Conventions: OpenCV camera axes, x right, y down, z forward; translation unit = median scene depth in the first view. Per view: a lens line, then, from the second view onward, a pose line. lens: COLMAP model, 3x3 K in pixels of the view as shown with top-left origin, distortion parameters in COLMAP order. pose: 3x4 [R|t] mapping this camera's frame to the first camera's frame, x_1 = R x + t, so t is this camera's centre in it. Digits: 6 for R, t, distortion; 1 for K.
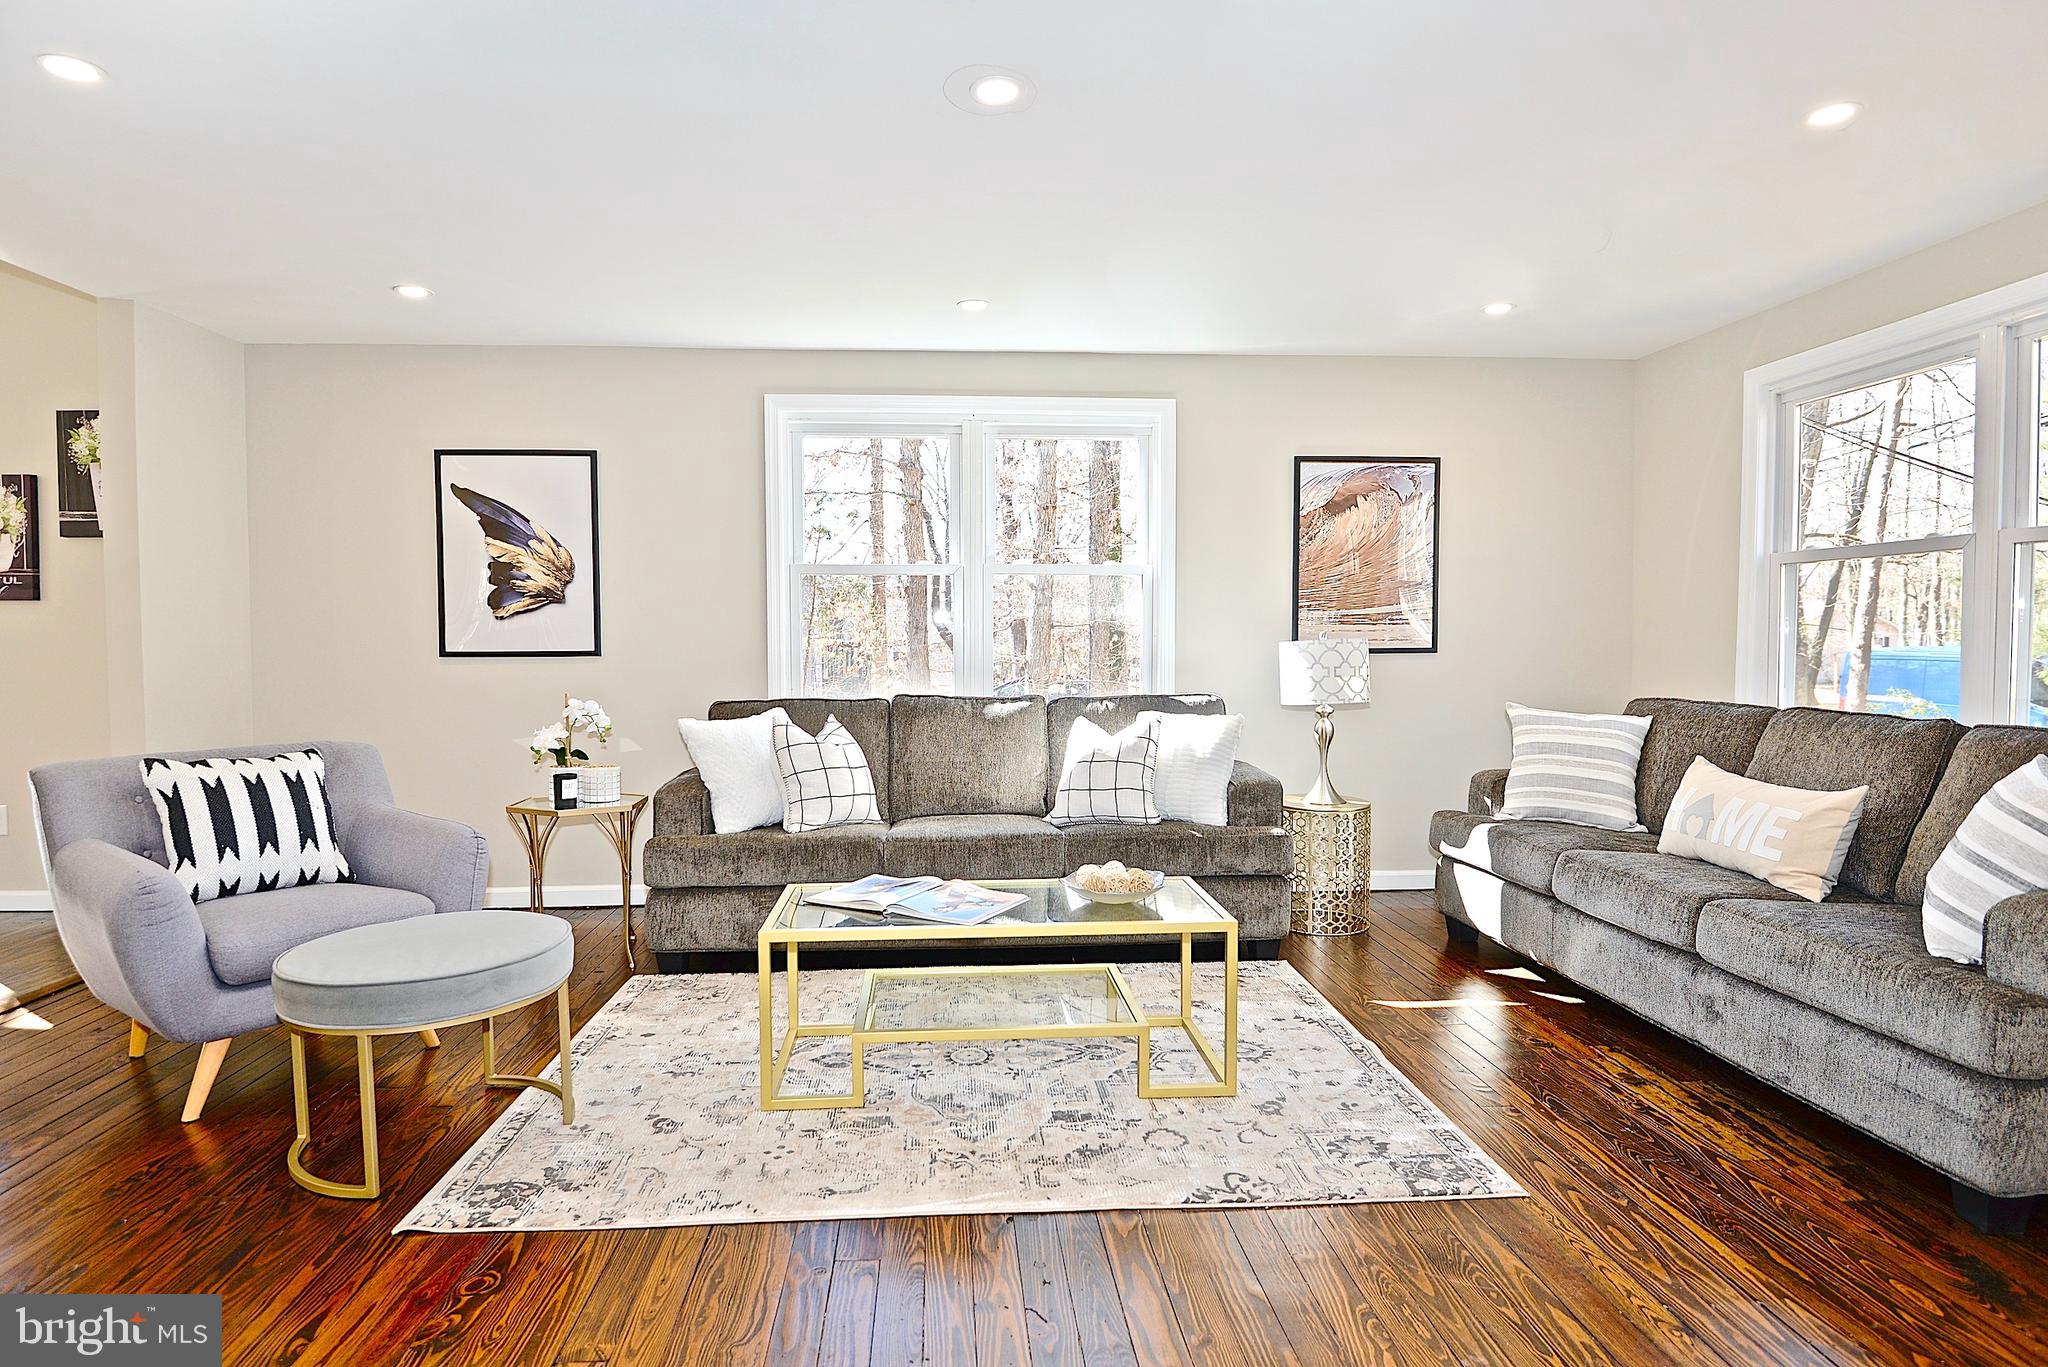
lens RADIAL K [[1107.5, 0, 1010.3], [0, 1107.5, 685.0], [0, 0, 1]] dist [-0.001432, -0.012650]
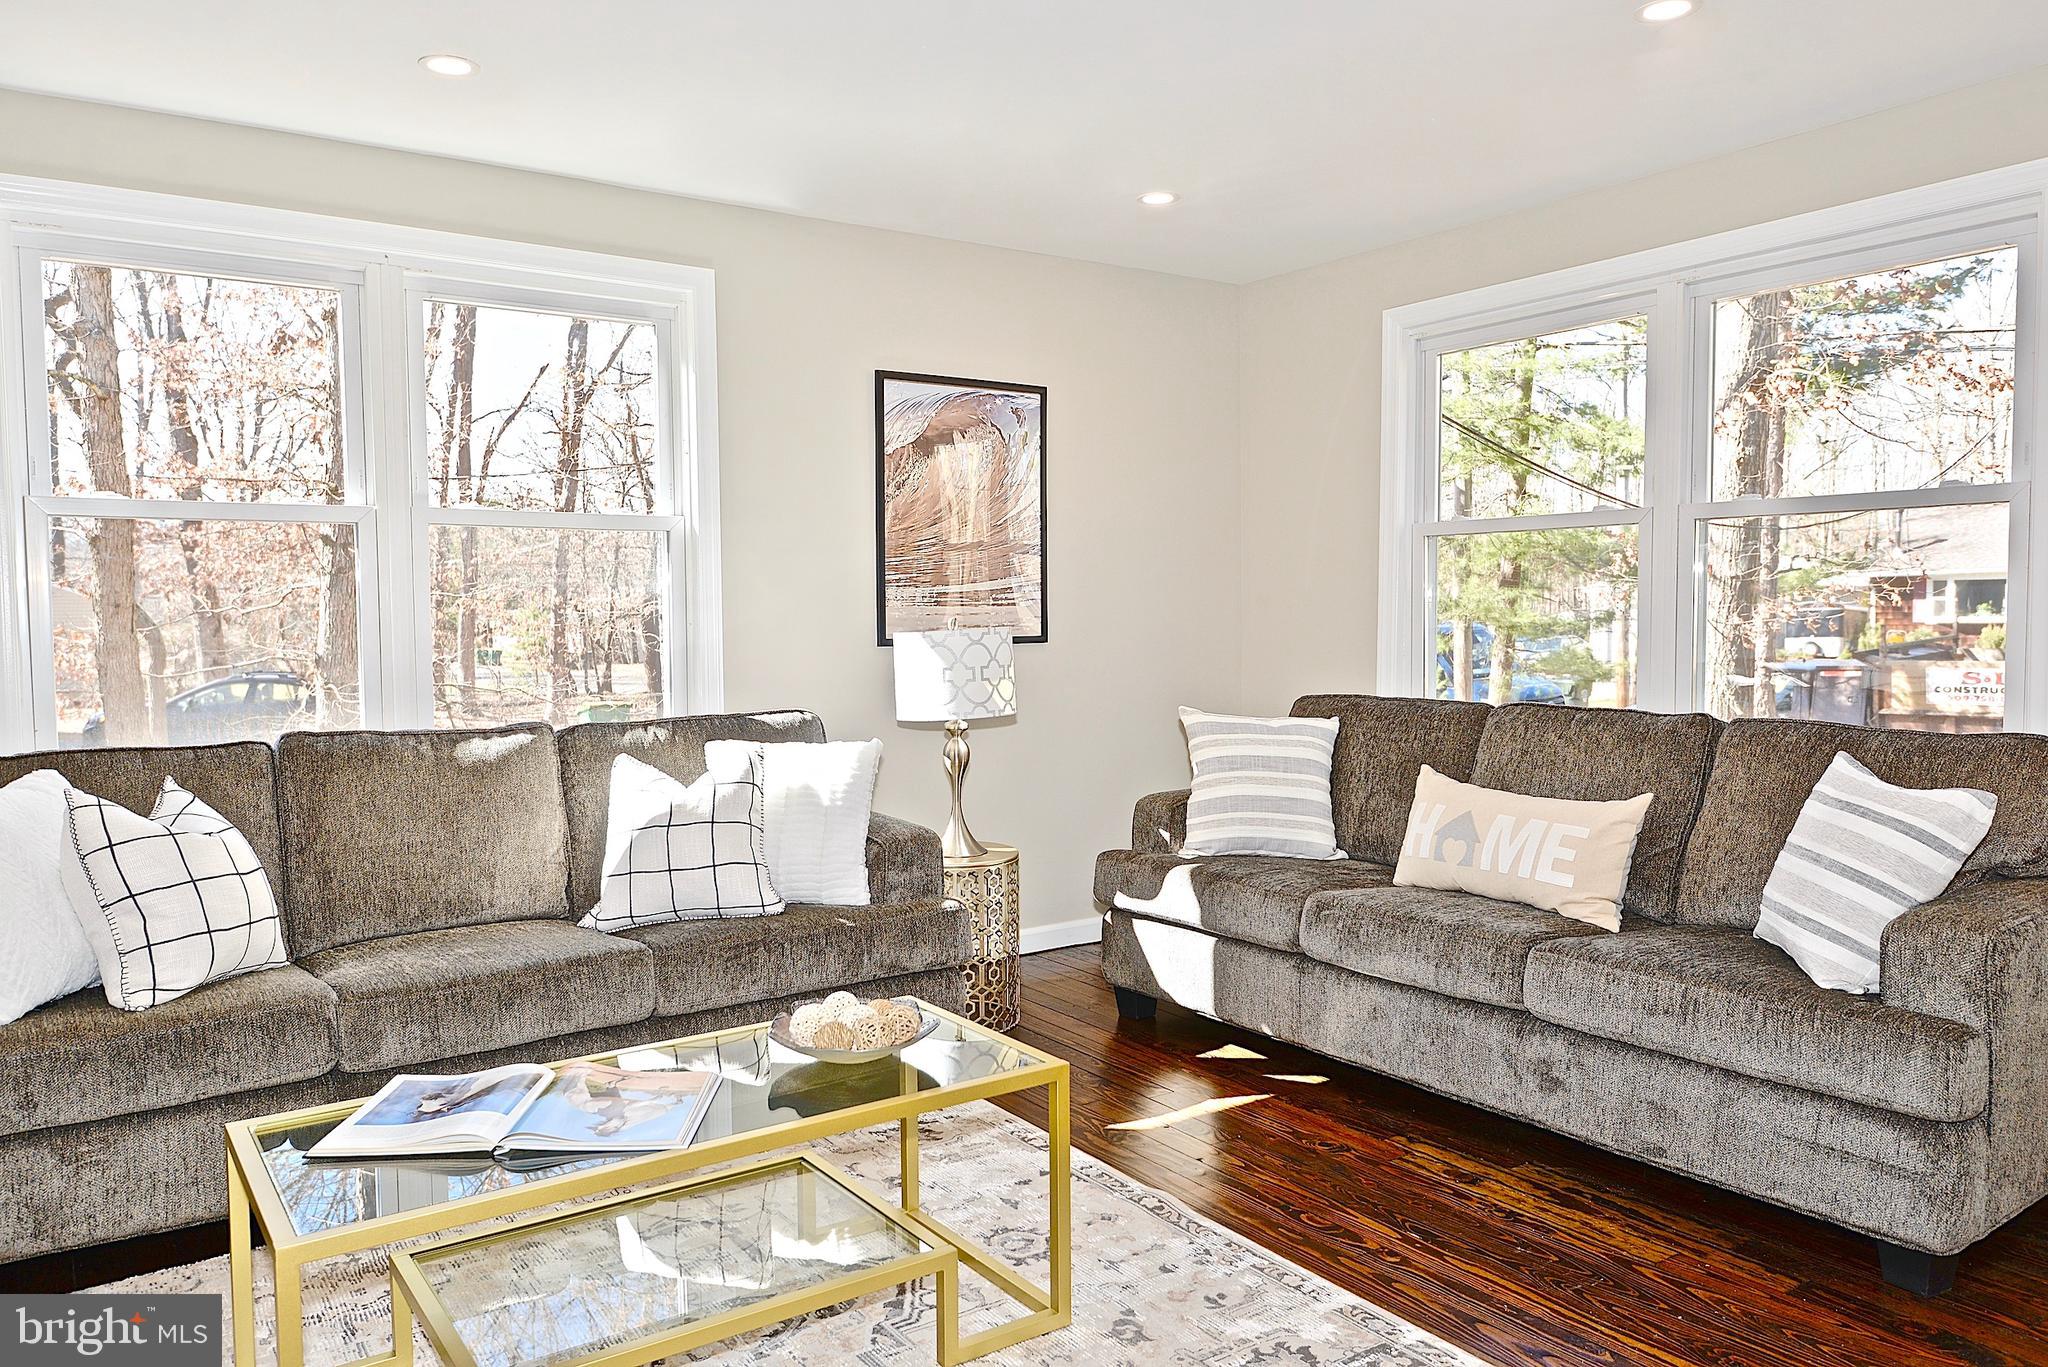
lens RADIAL K [[1449.1, 0, 1015.2], [0, 1449.1, 689.0], [0, 0, 1]] dist [0.030847, -0.015228]
pose [[0.860899, -0.032542, 0.507734, -0.180548], [0.027058, 0.999469, 0.018181, -0.019725], [-0.508055, -0.001914, 0.861322, 0.183696]]
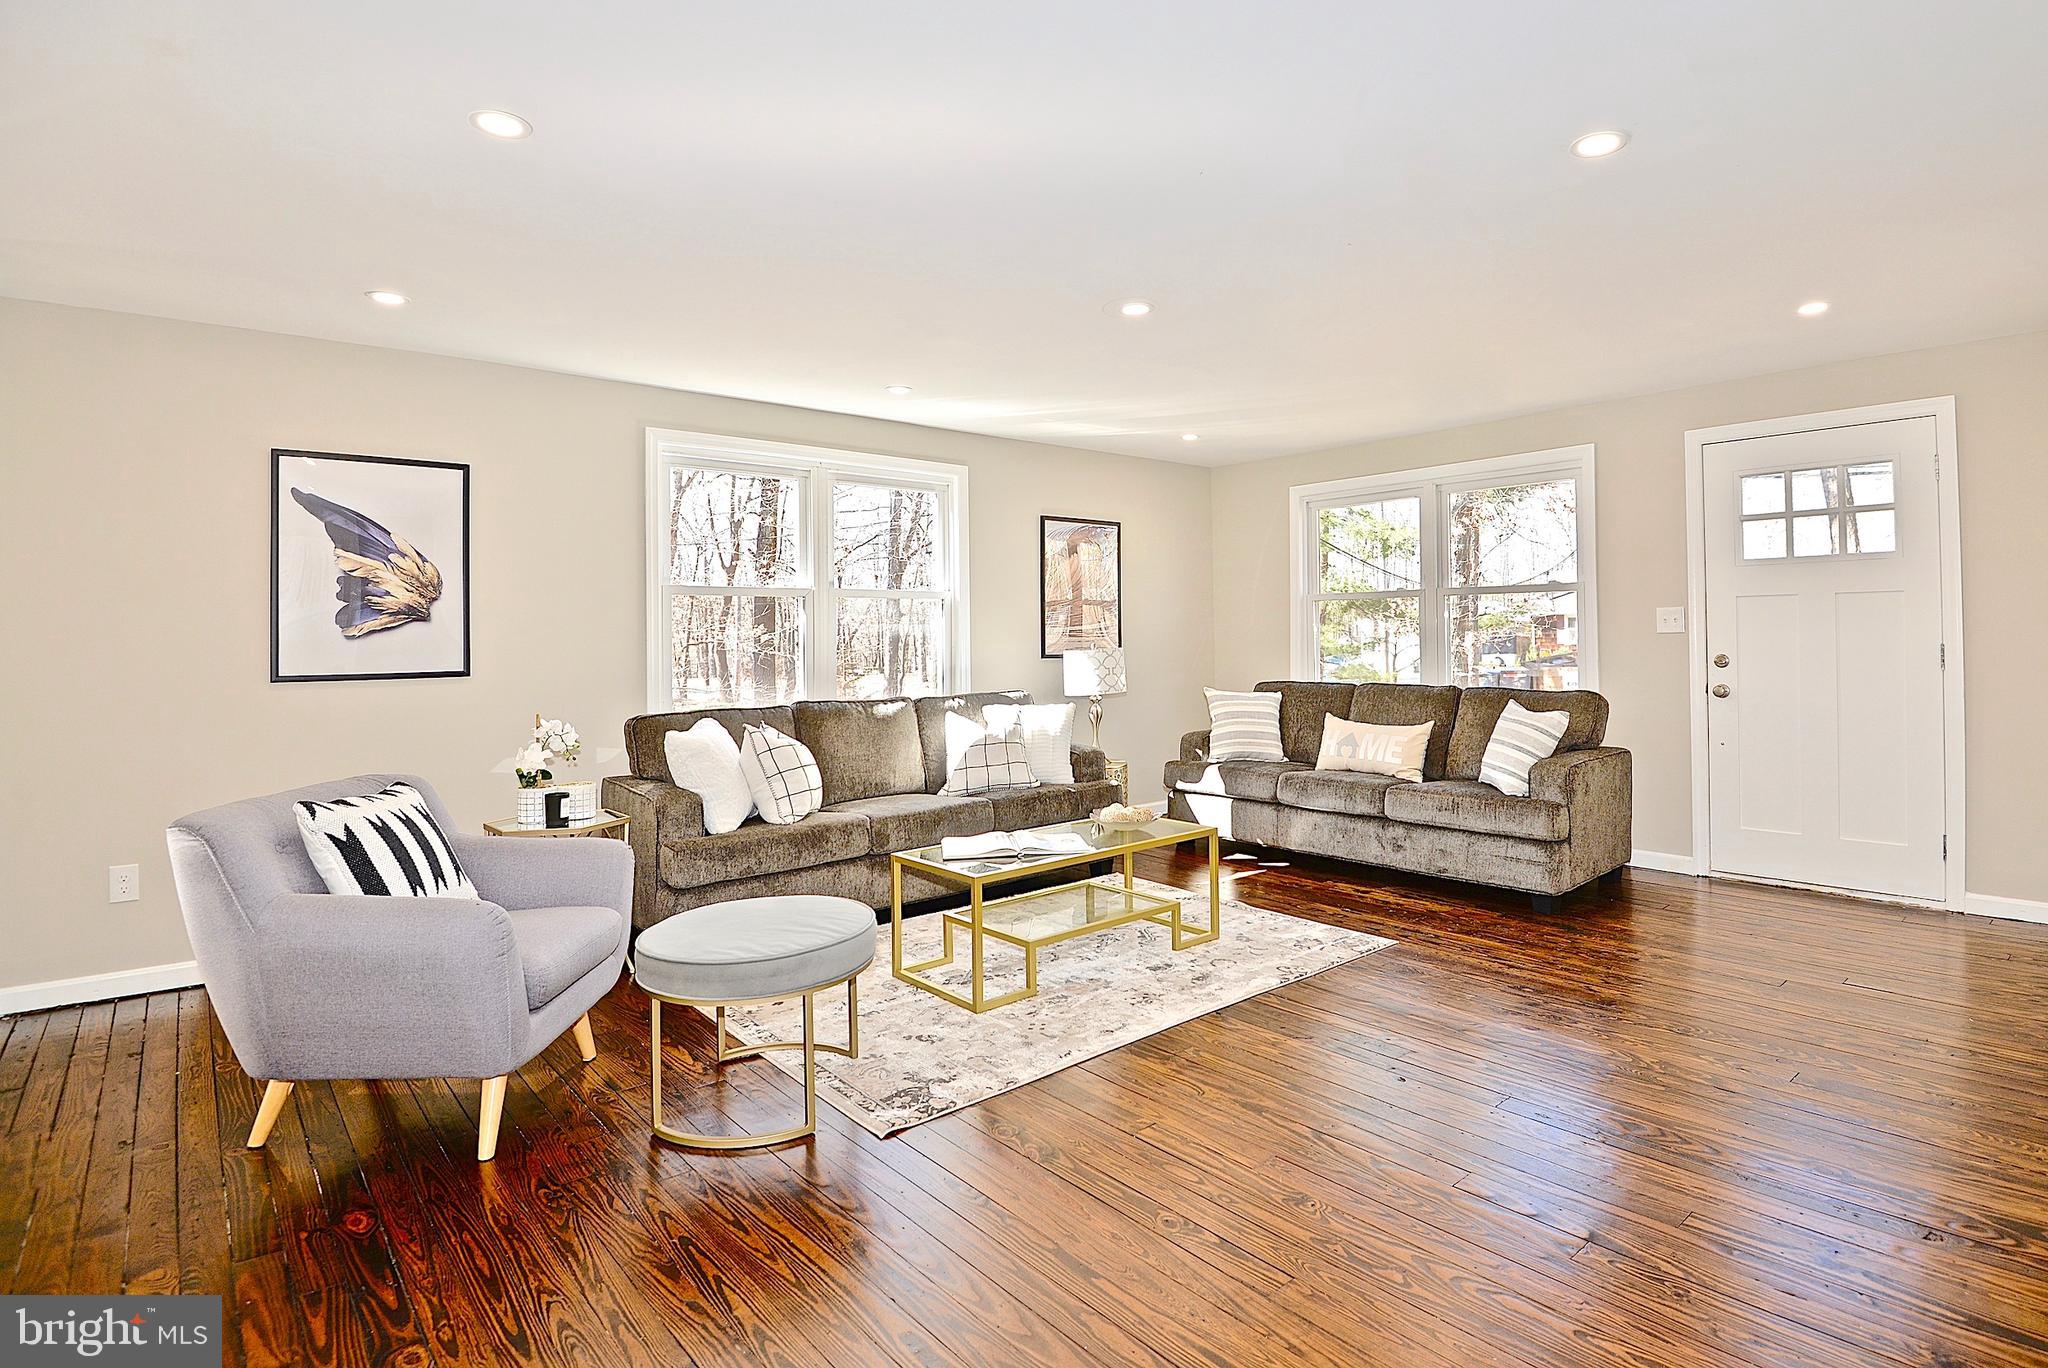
lens RADIAL K [[1046.1, 0, 1114.1], [0, 1046.1, 617.6], [0, 0, 1]] dist [0.001101, -0.002171]
pose [[0.776778, 0.004177, 0.629761, -0.603780], [0.036134, 0.998035, -0.051190, -0.012198], [-0.628737, 0.062519, 0.775101, -0.069945]]
